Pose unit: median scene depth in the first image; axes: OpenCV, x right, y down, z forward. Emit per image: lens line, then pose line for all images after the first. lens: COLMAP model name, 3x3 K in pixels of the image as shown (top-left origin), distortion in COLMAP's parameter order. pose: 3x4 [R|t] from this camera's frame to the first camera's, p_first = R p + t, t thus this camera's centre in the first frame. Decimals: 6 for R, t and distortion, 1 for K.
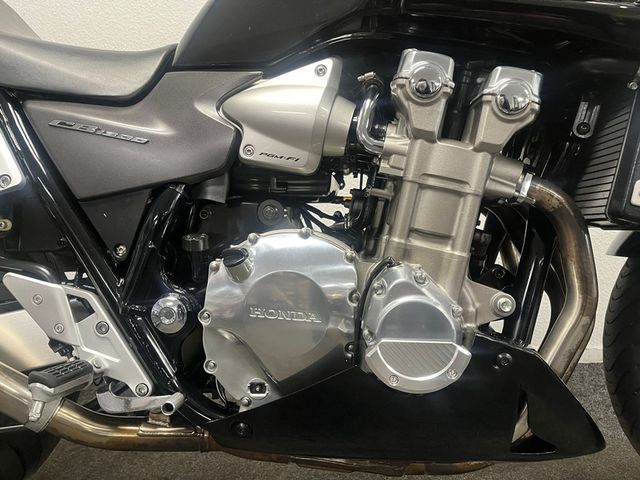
lens RADIAL K [[498.2, 0, 316.4], [0, 498.2, 238.9], [0, 0, 1]] dist [0.050516, -0.038049]
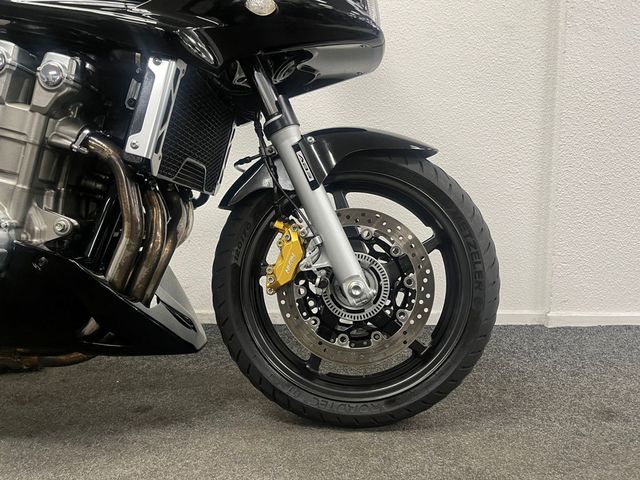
lens RADIAL K [[498.2, 0, 318.3], [0, 498.2, 239.9], [0, 0, 1]] dist [0.050516, -0.038049]
pose [[0.998162, 0.033961, 0.050191, 0.982688], [-0.032357, 0.998950, -0.032428, 0.185991], [-0.051240, 0.030744, 0.998213, -0.399474]]
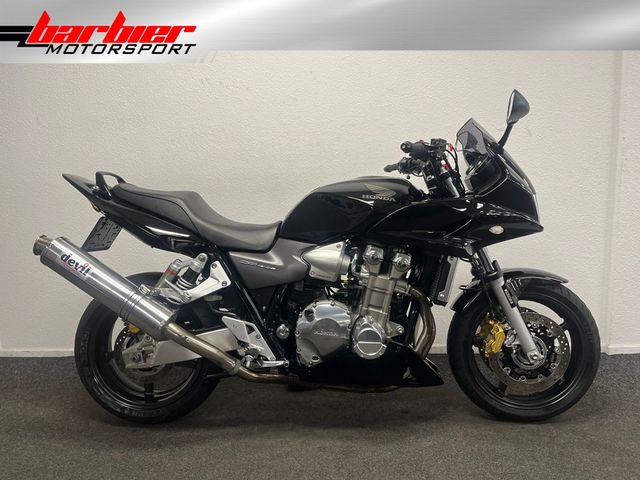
lens RADIAL K [[498.2, 0, 317.3], [0, 498.2, 238.2], [0, 0, 1]] dist [0.050516, -0.038049]
pose [[0.999121, 0.015514, 0.038945, -0.230312], [-0.015475, 0.999879, -0.001312, -0.388502], [-0.038961, 0.000708, 0.999240, -1.873019]]
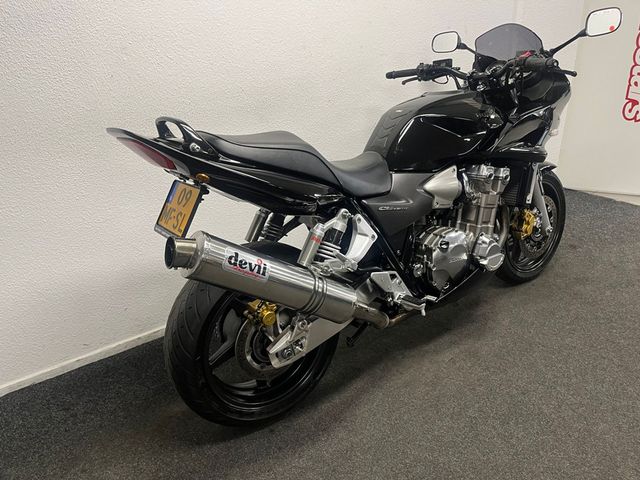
lens RADIAL K [[498.2, 0, 321.3], [0, 498.2, 242.9], [0, 0, 1]] dist [0.050516, -0.038049]
pose [[0.754946, -0.251800, 0.605520, -2.373879], [0.096465, 0.955943, 0.277251, -0.815244], [-0.648654, -0.150898, 0.745974, -0.657486]]
